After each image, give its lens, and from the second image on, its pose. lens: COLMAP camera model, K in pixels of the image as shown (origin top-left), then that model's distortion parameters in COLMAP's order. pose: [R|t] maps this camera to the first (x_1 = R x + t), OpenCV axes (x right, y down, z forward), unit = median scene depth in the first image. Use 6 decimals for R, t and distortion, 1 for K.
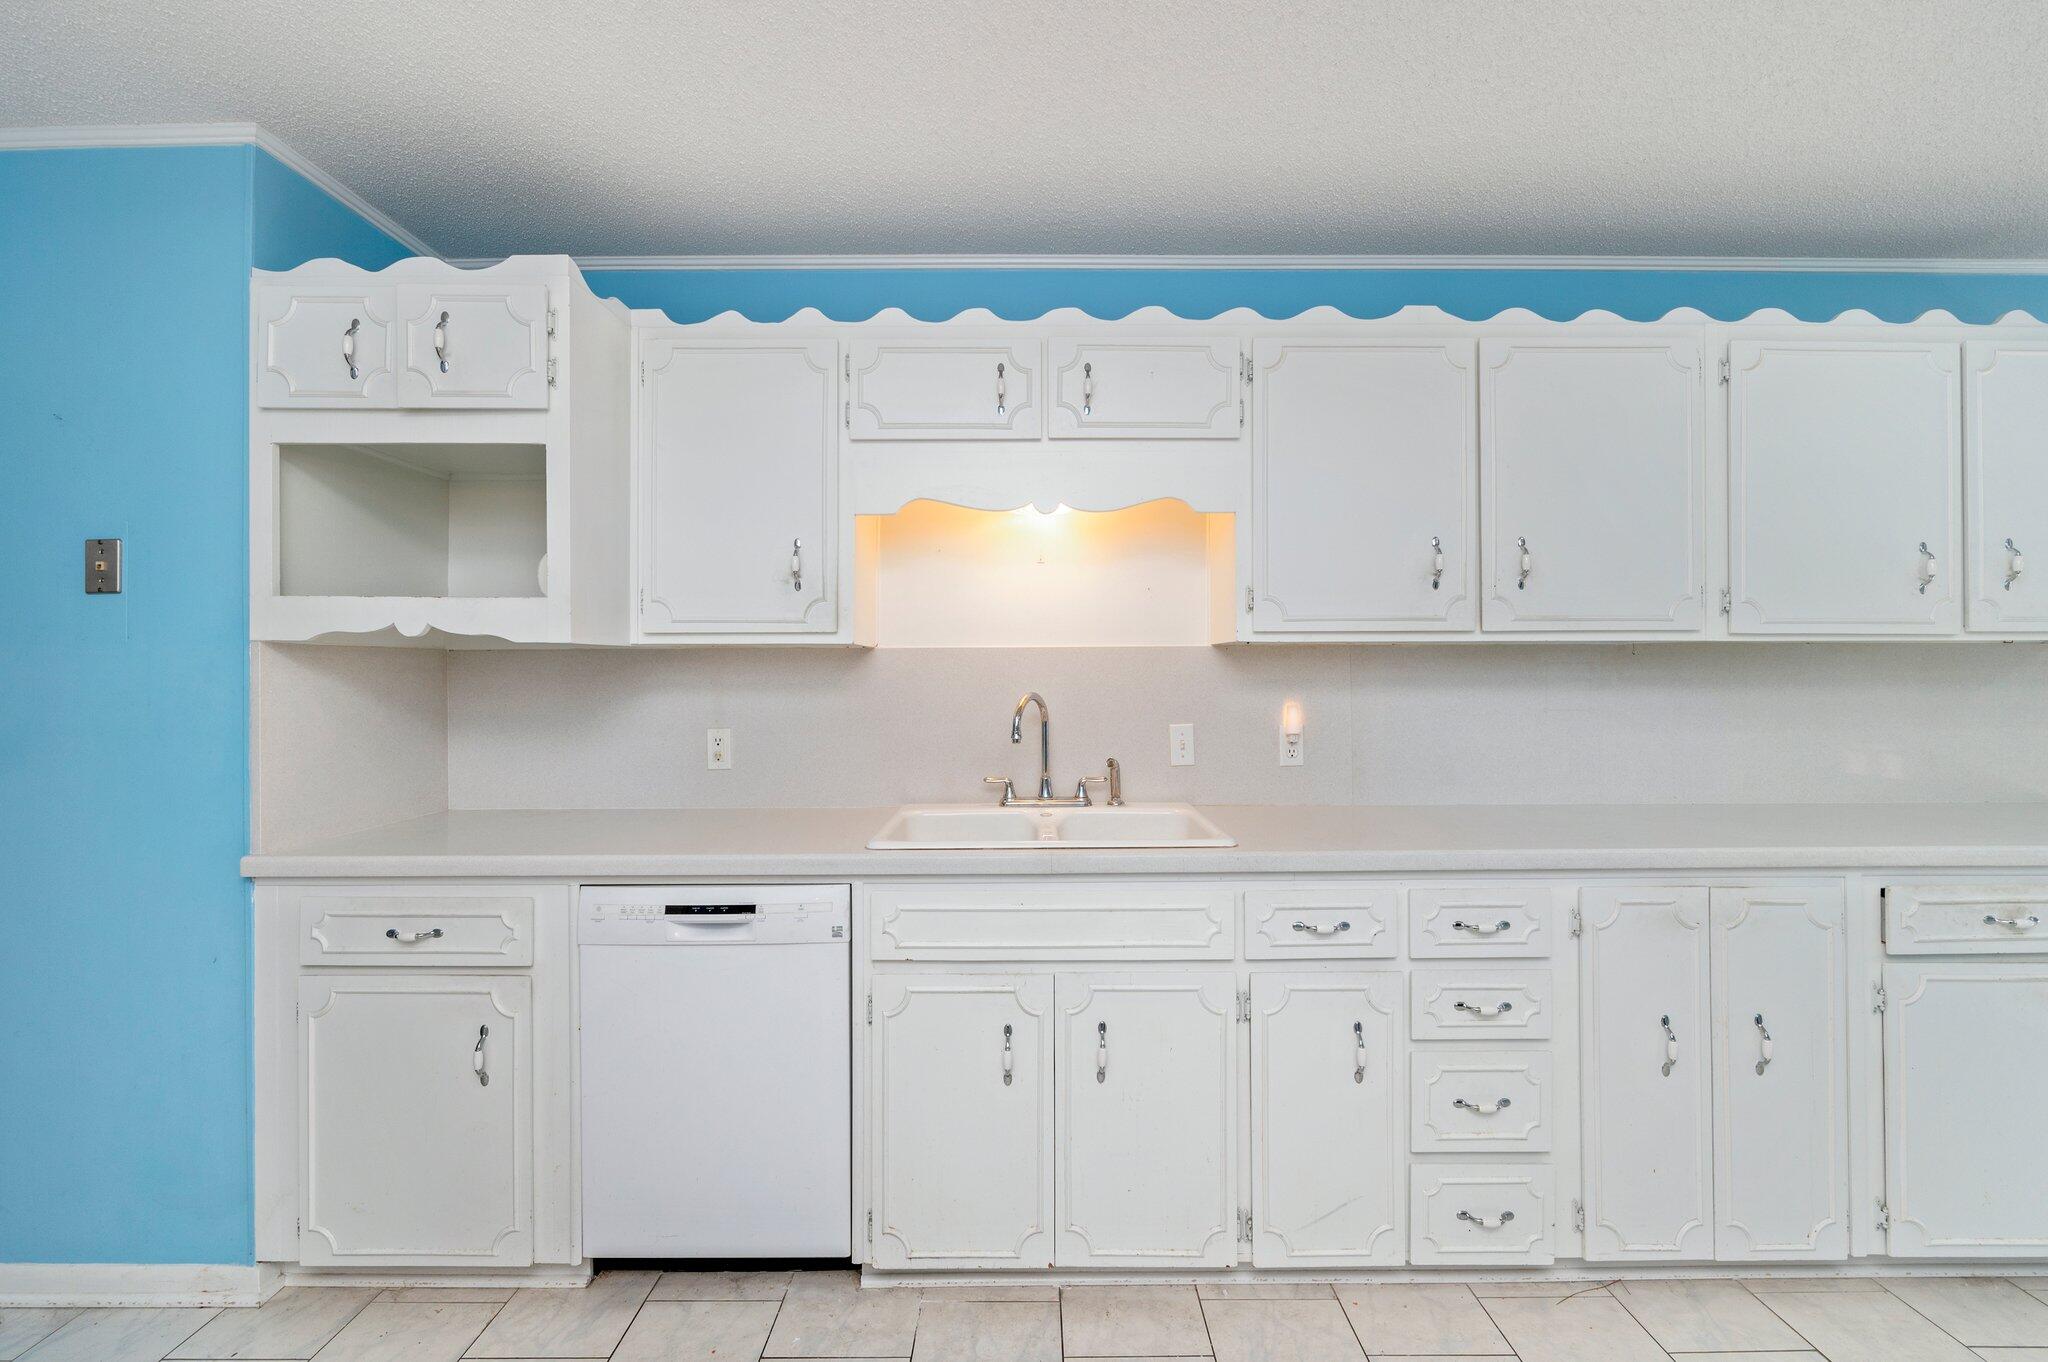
lens RADIAL K [[821.8, 0, 1022.7], [0, 821.8, 659.6], [0, 0, 1]] dist [-0.008918, -0.000336]
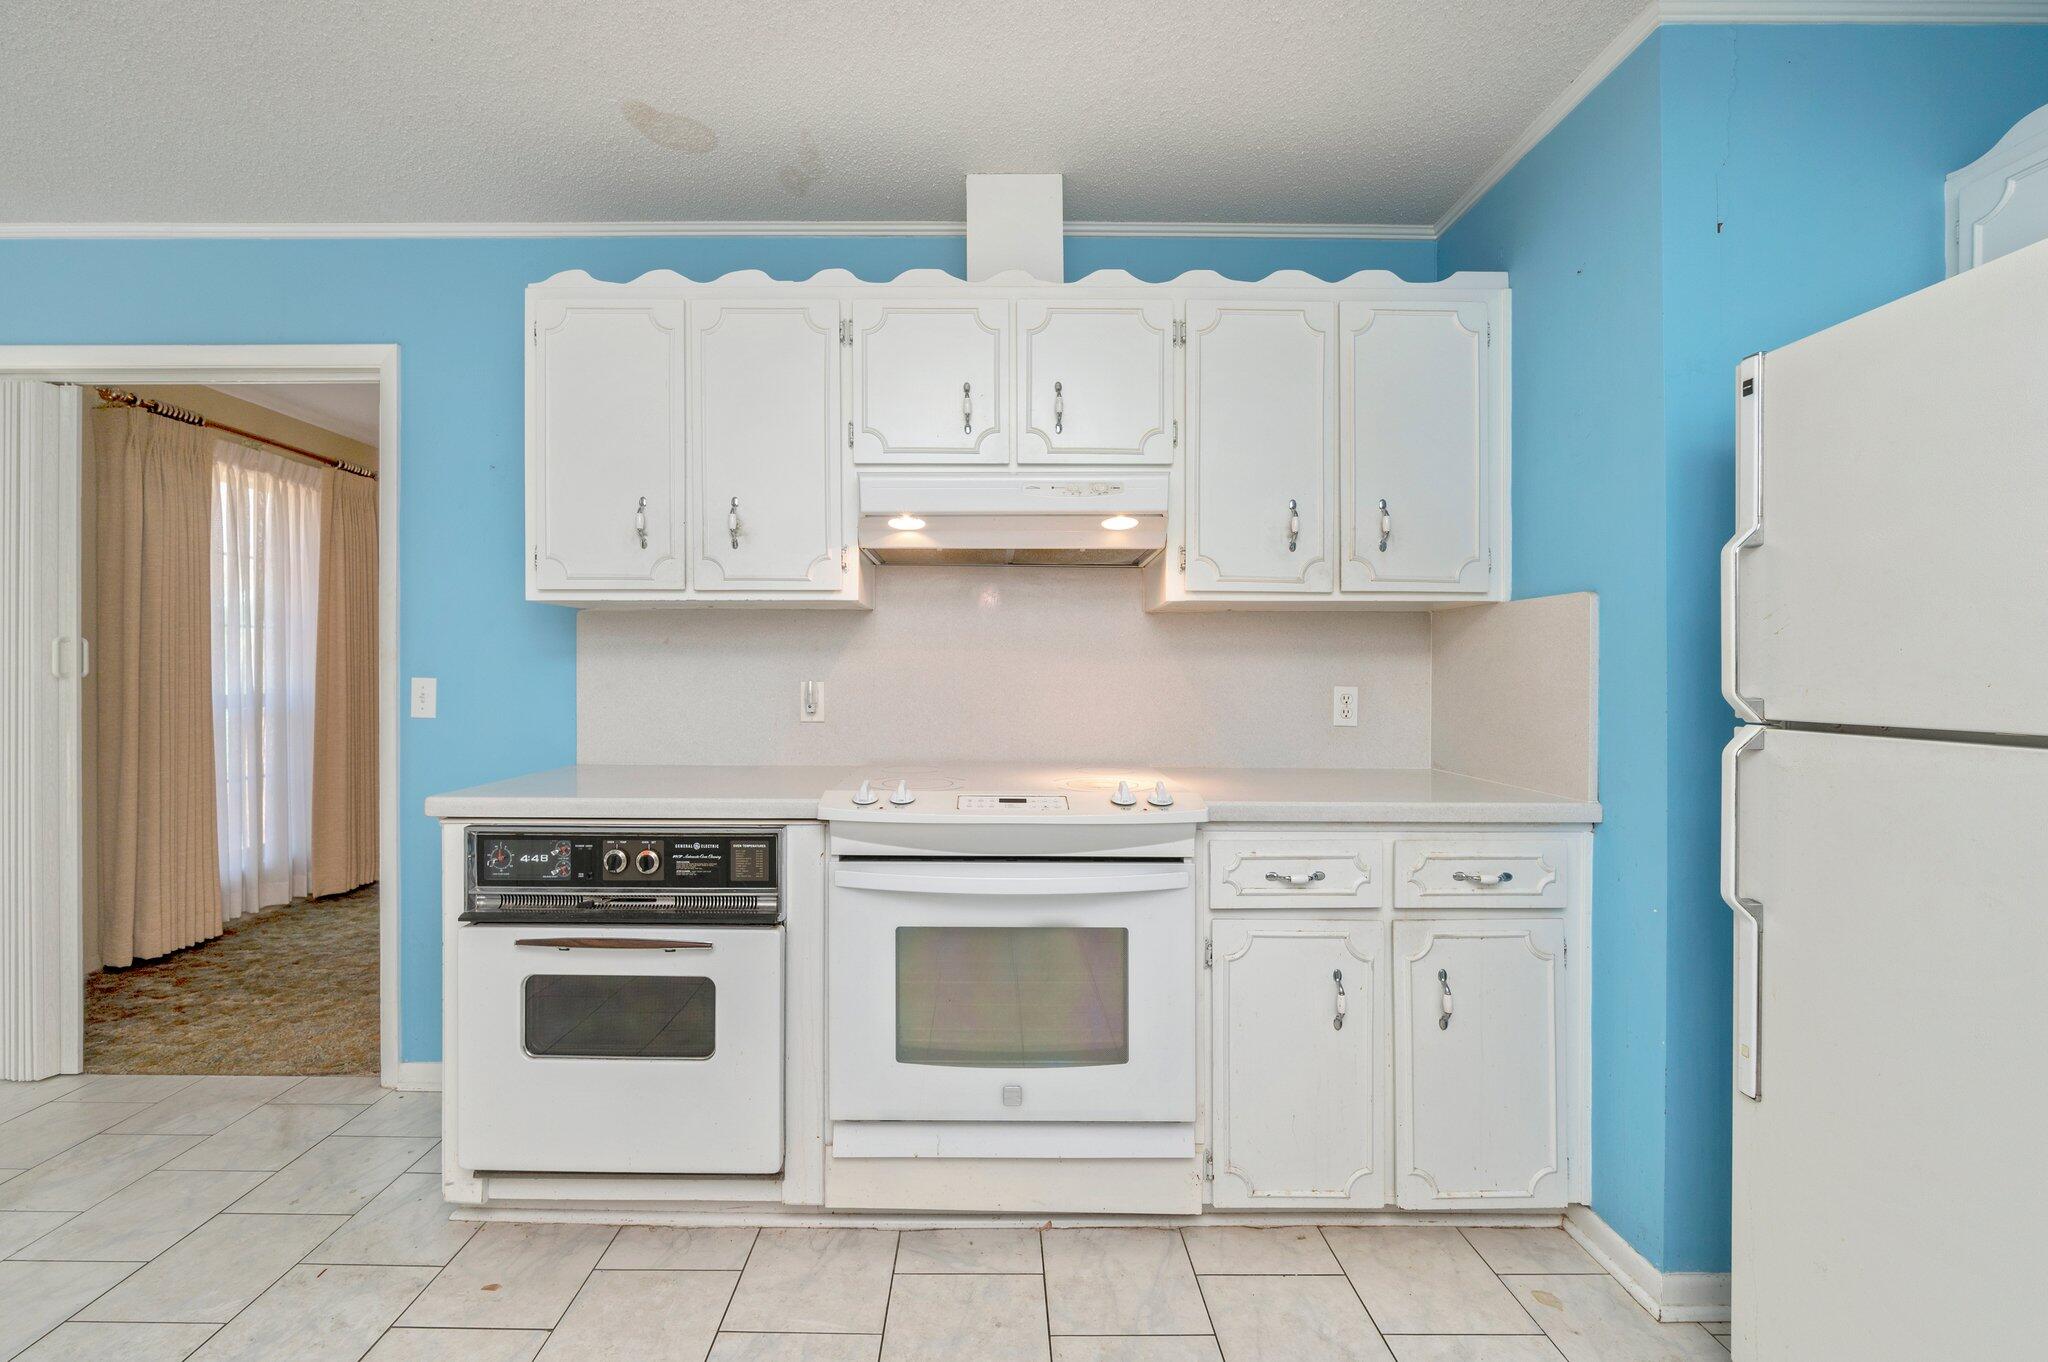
lens RADIAL K [[796.9, 0, 1024.9], [0, 796.9, 631.0], [0, 0, 1]] dist [0.017177, -0.000073]
pose [[0.999967, 0.003947, 0.007093, 0.156566], [-0.004068, 0.999844, 0.017175, -0.000442], [-0.007024, -0.017203, 0.999827, -0.000392]]
